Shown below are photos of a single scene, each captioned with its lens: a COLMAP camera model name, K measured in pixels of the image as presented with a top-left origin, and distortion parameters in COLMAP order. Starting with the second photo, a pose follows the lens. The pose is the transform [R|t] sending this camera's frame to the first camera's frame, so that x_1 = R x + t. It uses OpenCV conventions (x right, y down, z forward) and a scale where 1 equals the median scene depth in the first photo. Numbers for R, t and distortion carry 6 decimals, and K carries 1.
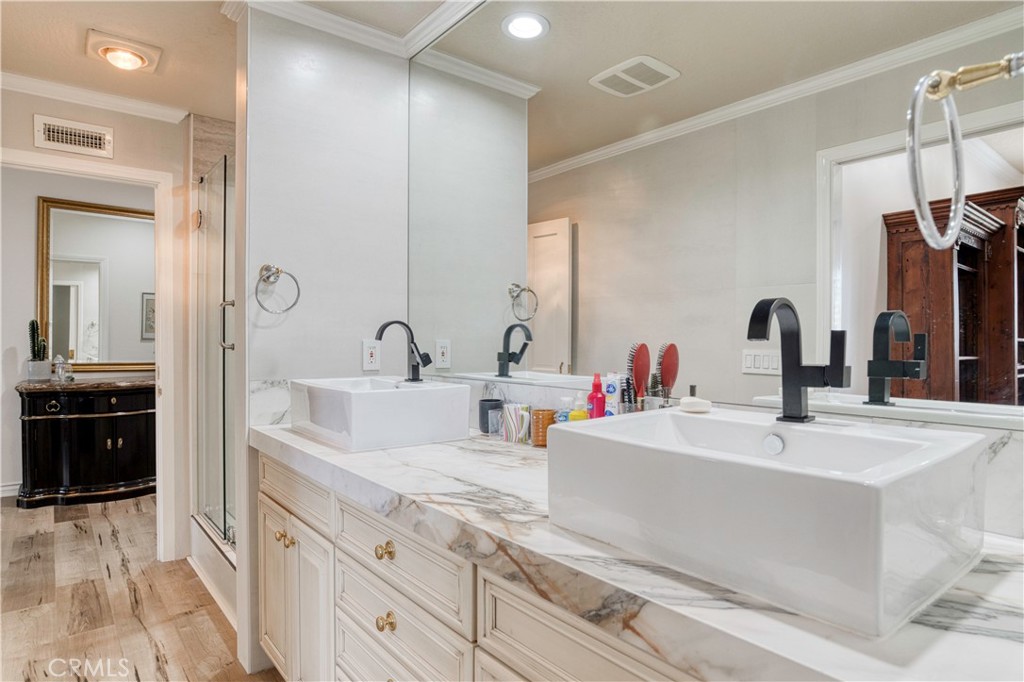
lens RADIAL K [[580.6, 0, 507.4], [0, 580.6, 341.6], [0, 0, 1]] dist [-0.036695, -0.000170]
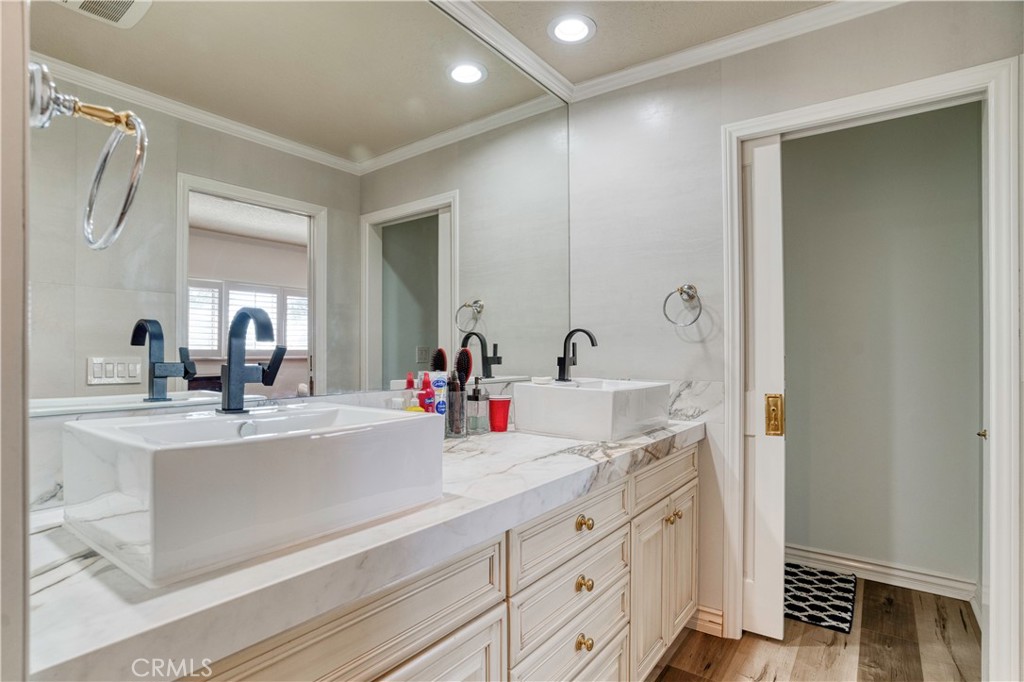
lens RADIAL K [[469.8, 0, 508.0], [0, 469.8, 350.8], [0, 0, 1]] dist [0.000766, 0.000039]
pose [[-0.211122, -0.010134, 0.977407, -1.038099], [-0.005371, 0.999943, 0.009207, -0.004705], [-0.977445, -0.003305, -0.211164, 1.247257]]
